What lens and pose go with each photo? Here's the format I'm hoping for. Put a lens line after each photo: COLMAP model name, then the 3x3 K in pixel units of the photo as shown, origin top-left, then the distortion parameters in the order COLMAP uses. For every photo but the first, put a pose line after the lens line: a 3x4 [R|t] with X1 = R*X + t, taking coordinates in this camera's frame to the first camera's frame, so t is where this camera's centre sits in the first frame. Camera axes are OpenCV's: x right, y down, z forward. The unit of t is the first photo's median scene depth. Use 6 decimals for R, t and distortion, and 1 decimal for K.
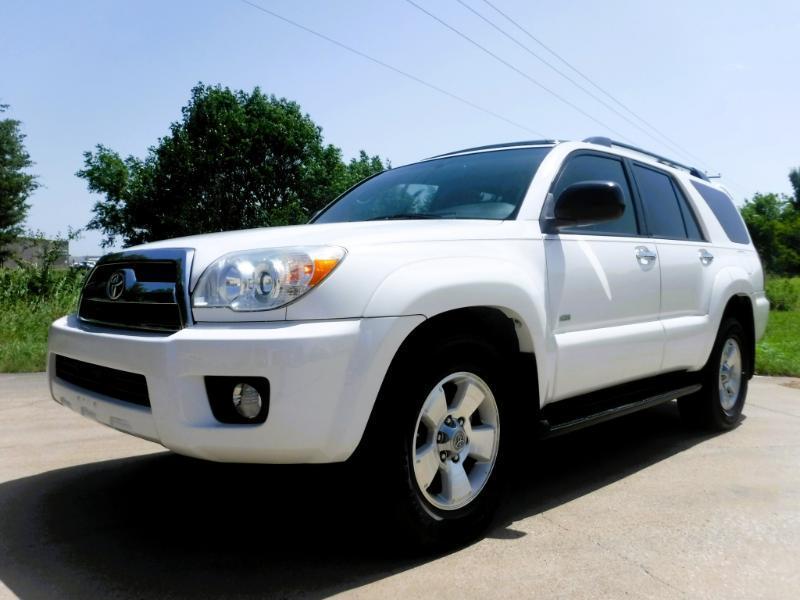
lens RADIAL K [[654.1, 0, 405.6], [0, 654.1, 299.1], [0, 0, 1]] dist [-0.073043, 0.030234]
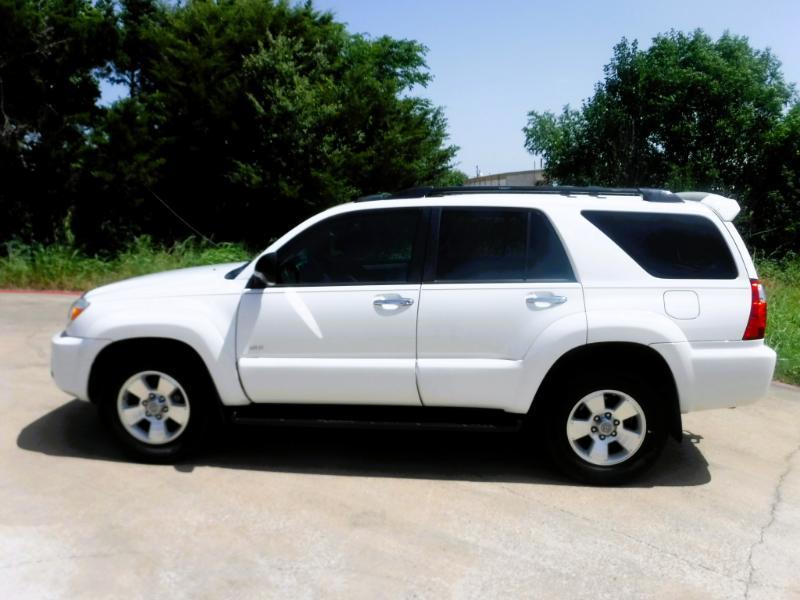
lens RADIAL K [[654.1, 0, 416.3], [0, 654.1, 286.1], [0, 0, 1]] dist [-0.073043, 0.030234]
pose [[0.657907, 0.091556, -0.747513, 1.595454], [-0.019002, 0.994285, 0.105056, -0.275079], [0.752859, -0.054913, 0.655887, 0.329063]]
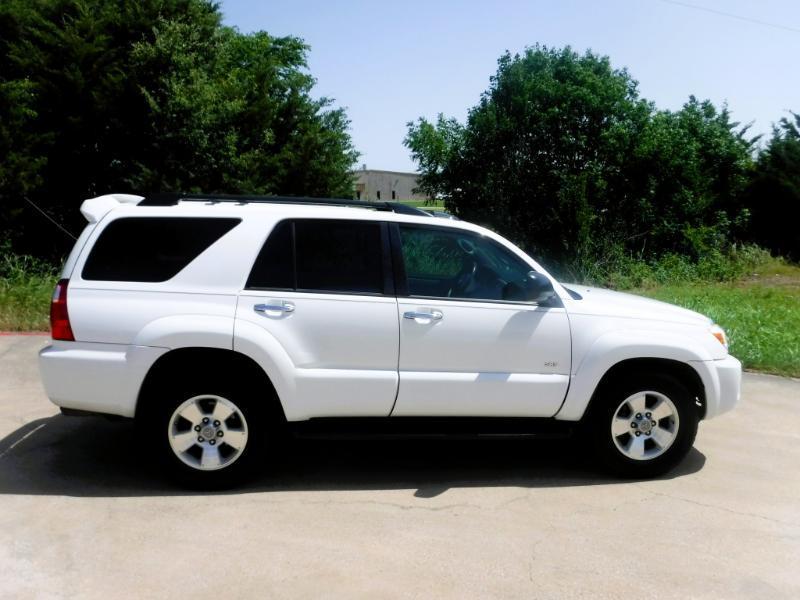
lens RADIAL K [[654.1, 0, 399.1], [0, 654.1, 295.5], [0, 0, 1]] dist [-0.073043, 0.030234]
pose [[0.811693, 0.094393, -0.576406, 1.224286], [-0.032196, 0.992585, 0.117208, -0.305912], [0.583196, -0.076579, 0.808714, -0.055293]]
